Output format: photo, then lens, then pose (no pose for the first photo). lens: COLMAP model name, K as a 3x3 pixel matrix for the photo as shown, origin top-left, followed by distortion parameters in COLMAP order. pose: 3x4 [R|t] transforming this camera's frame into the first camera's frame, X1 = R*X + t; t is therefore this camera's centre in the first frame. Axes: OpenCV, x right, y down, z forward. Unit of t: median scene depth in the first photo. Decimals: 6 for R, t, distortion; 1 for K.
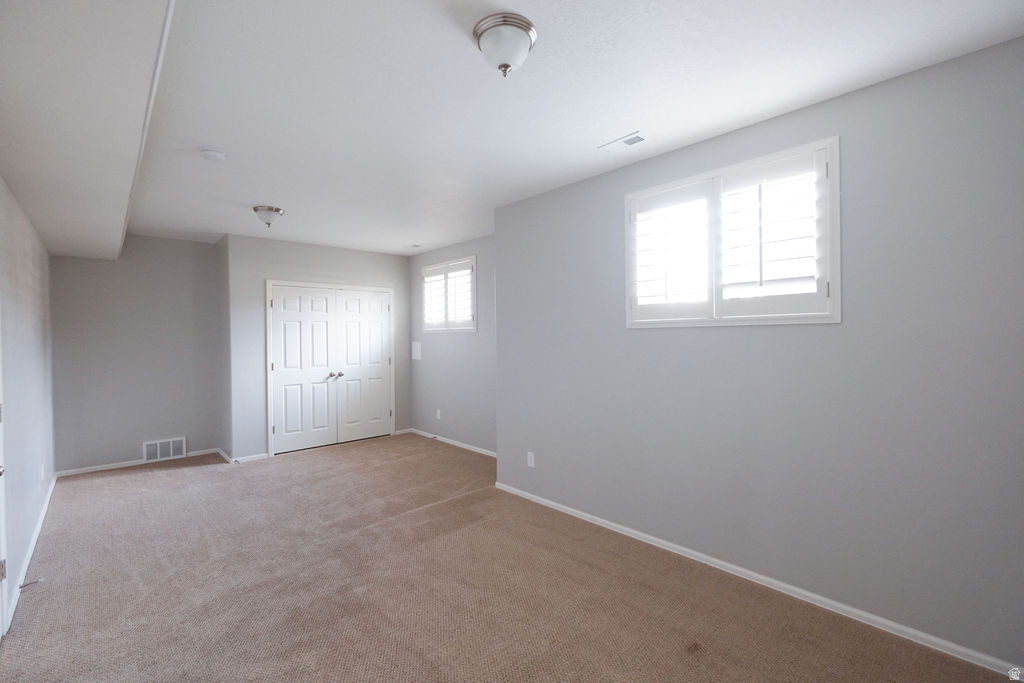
lens RADIAL K [[435.3, 0, 512.0], [0, 435.3, 341.5], [0, 0, 1]] dist [-0.017405, -0.000040]
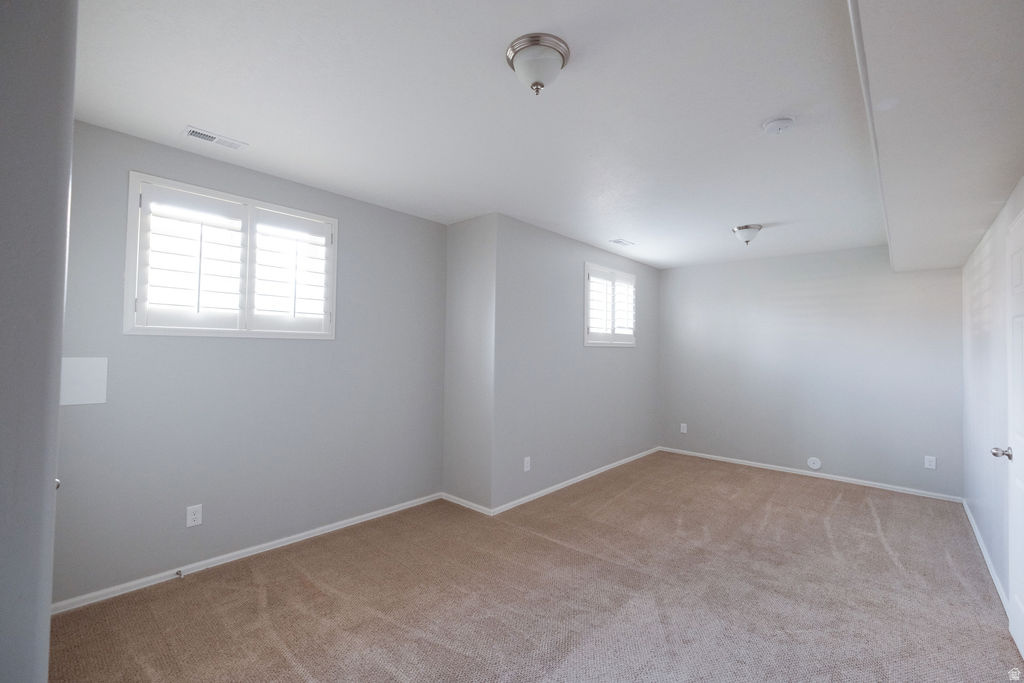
lens RADIAL K [[435.3, 0, 512.0], [0, 435.3, 341.5], [0, 0, 1]] dist [-0.017405, -0.000040]
pose [[-0.079912, 0.030871, 0.996324, -1.015302], [0.003773, 0.999523, -0.030668, 0.000702], [-0.996795, 0.001308, -0.079990, 1.100199]]
